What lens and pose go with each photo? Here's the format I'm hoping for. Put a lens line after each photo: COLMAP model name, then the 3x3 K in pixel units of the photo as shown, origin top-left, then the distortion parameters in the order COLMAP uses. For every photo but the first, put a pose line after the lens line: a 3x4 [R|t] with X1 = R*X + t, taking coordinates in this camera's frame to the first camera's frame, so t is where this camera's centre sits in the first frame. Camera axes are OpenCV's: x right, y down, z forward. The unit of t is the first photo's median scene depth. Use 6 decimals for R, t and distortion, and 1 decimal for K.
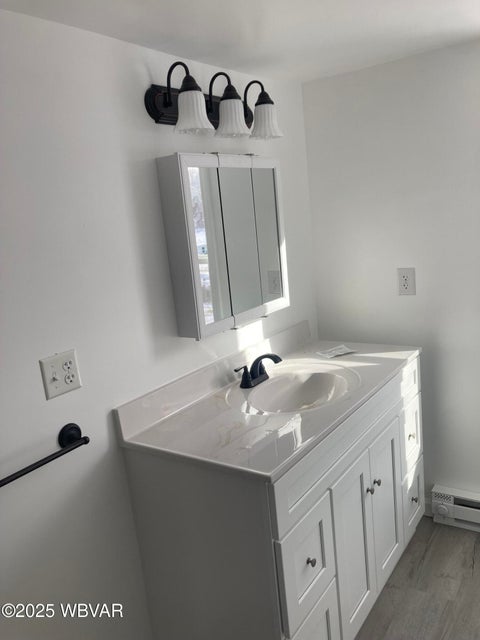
lens RADIAL K [[524.4, 0, 240.0], [0, 524.4, 320.0], [0, 0, 1]] dist [0.063957, -0.093932]
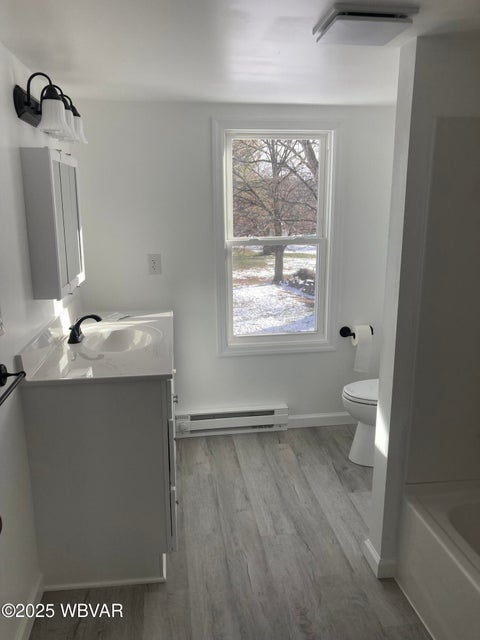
lens RADIAL K [[526.3, 0, 240.1], [0, 526.3, 331.6], [0, 0, 1]] dist [0.065699, -0.180421]
pose [[0.720316, -0.064760, 0.690617, -0.532194], [0.071779, 0.997246, 0.018647, 0.101160], [-0.689922, 0.036140, 0.722981, -0.155138]]
